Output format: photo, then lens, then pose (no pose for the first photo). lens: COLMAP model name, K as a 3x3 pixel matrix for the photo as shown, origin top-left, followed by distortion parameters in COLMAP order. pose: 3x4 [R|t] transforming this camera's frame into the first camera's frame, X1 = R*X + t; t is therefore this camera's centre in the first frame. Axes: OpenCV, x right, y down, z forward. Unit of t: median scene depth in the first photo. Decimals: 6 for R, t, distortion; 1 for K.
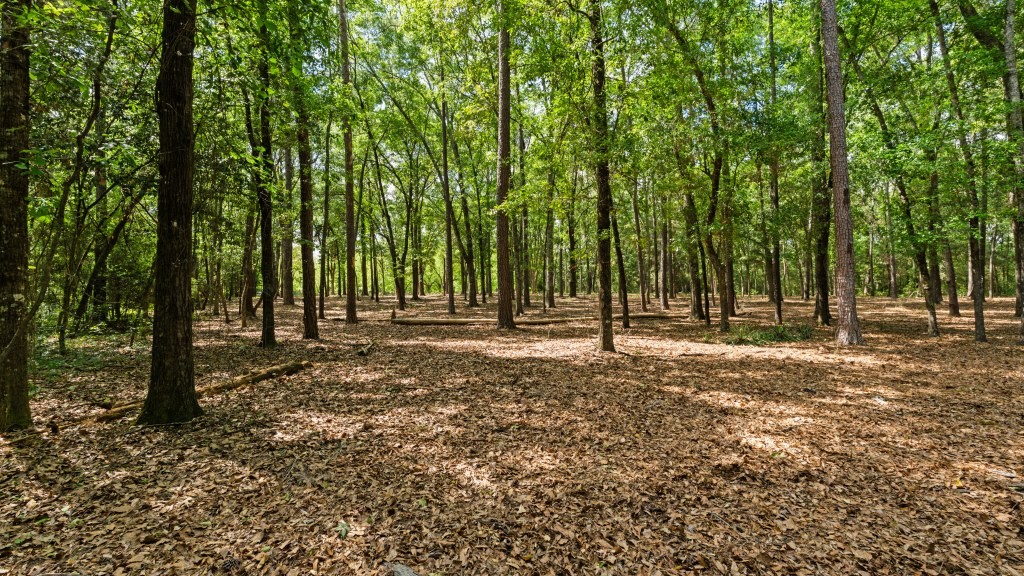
lens RADIAL K [[449.6, 0, 512.5], [0, 449.6, 288.7], [0, 0, 1]] dist [-0.004574, -0.000077]
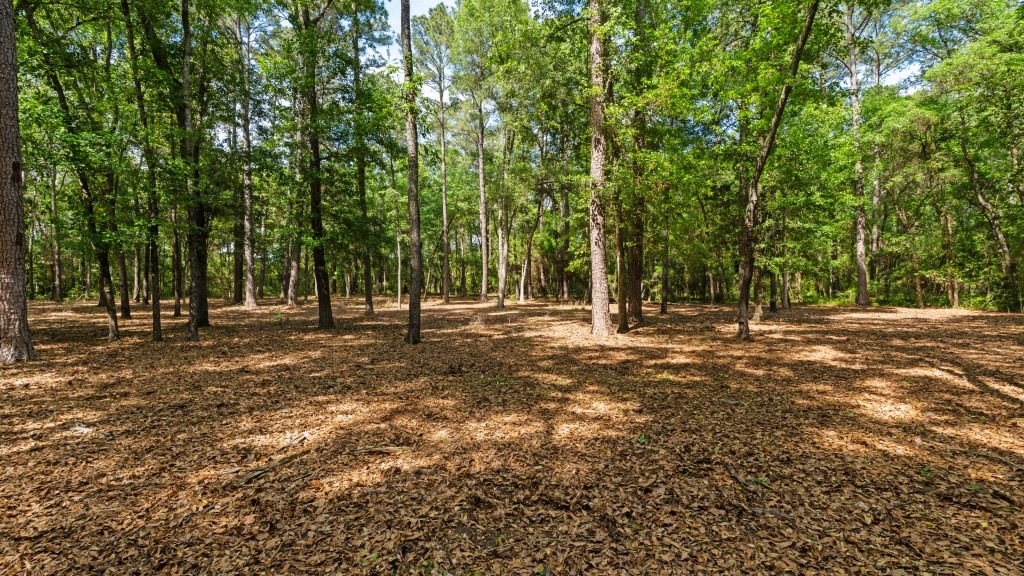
lens RADIAL K [[449.6, 0, 512.7], [0, 449.6, 288.9], [0, 0, 1]] dist [-0.004574, -0.000077]
pose [[0.068398, 0.014968, 0.997546, 0.054595], [-0.007884, 0.999864, -0.014462, 0.002517], [-0.997627, -0.006875, 0.068507, 0.144504]]
